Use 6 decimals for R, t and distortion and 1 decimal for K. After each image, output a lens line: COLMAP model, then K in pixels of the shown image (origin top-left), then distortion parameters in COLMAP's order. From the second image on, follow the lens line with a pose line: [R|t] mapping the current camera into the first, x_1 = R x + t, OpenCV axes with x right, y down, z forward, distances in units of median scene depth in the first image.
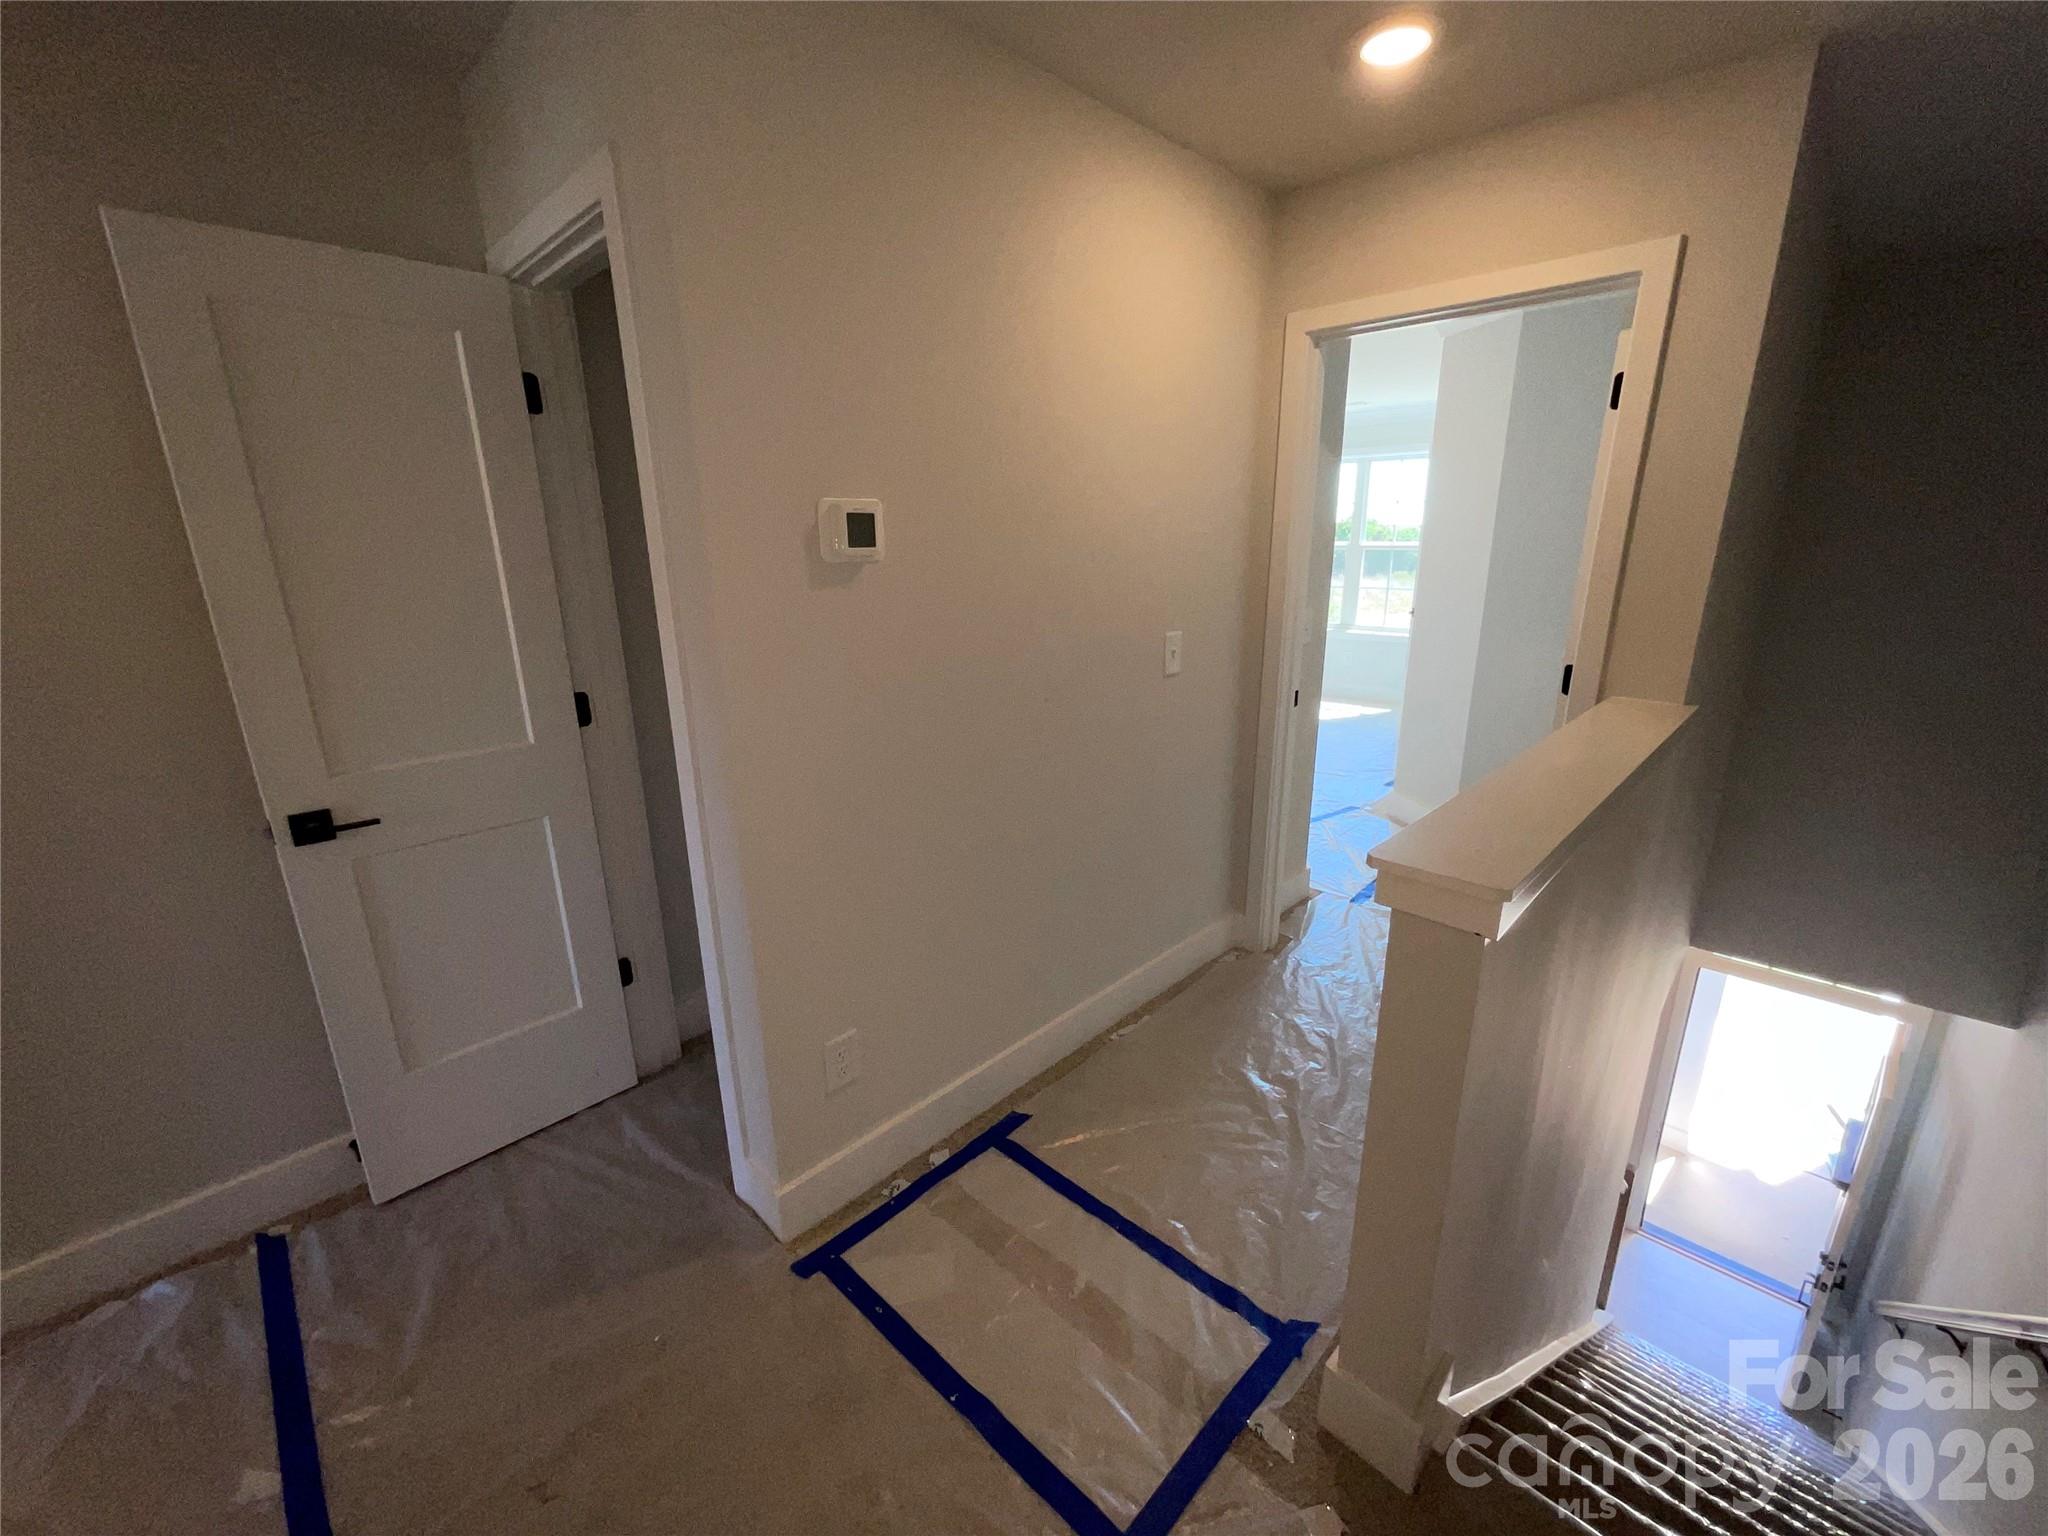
lens RADIAL K [[836.1, 0, 1030.3], [0, 836.1, 775.4], [0, 0, 1]] dist [0.001574, 0.000298]
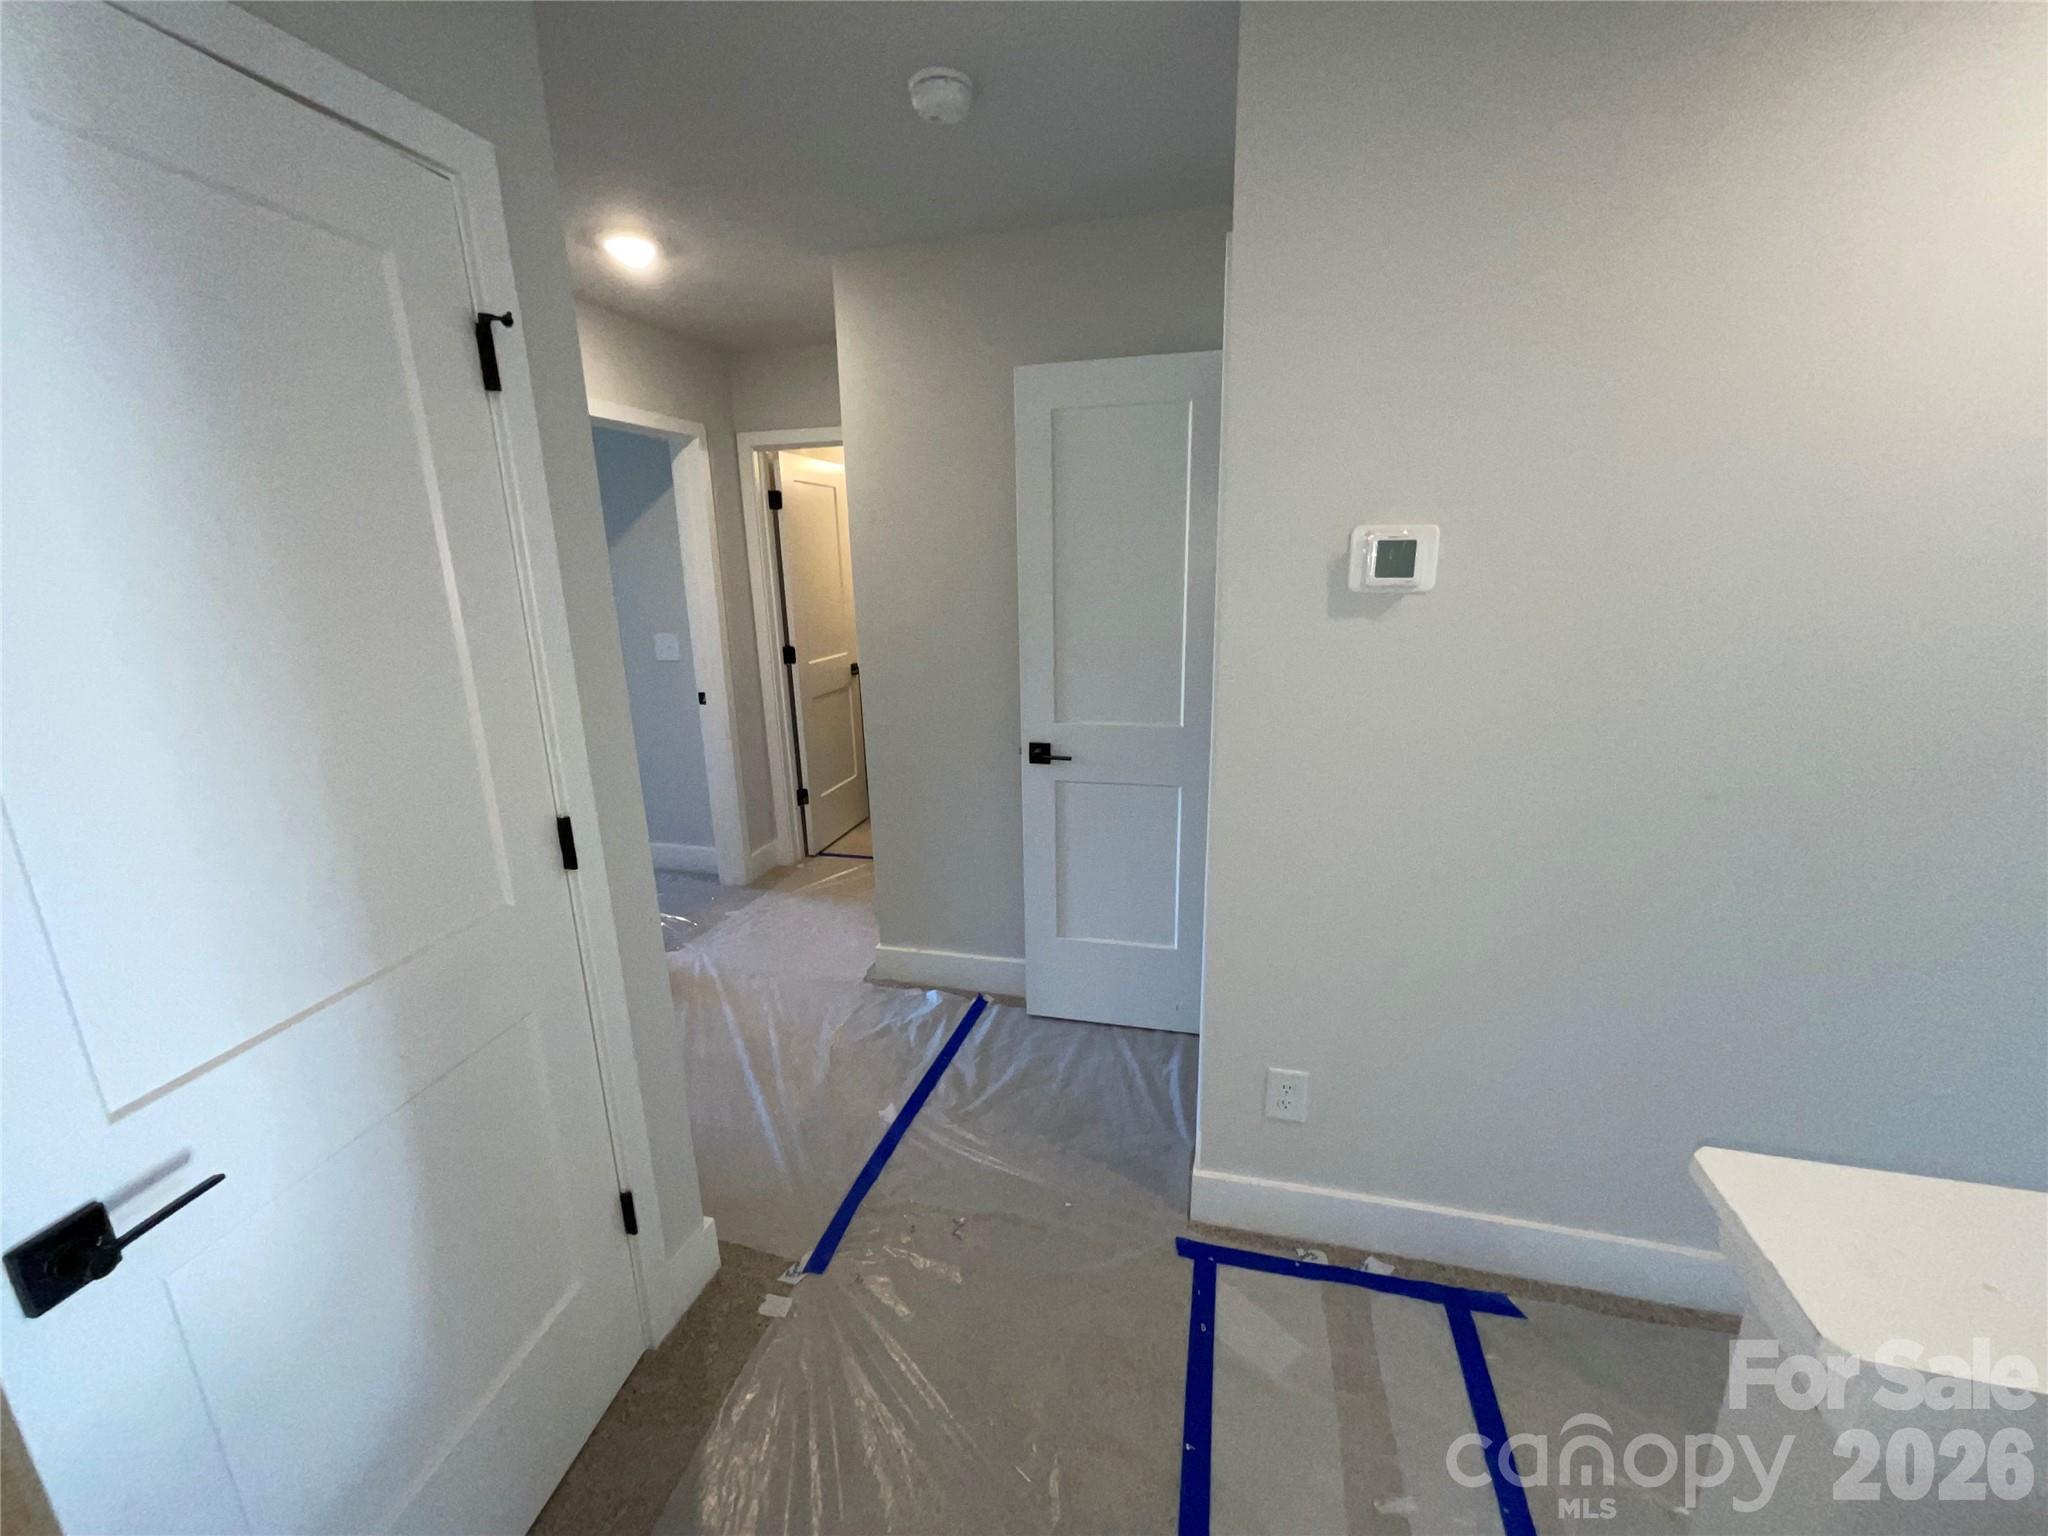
lens RADIAL K [[837.9, 0, 1021.1], [0, 837.9, 769.9], [0, 0, 1]] dist [0.000113, -0.000123]
pose [[0.490136, 0.218280, -0.843873, 0.379609], [-0.229029, 0.966370, 0.116942, -0.072488], [0.841019, 0.135954, 0.523645, 0.176142]]
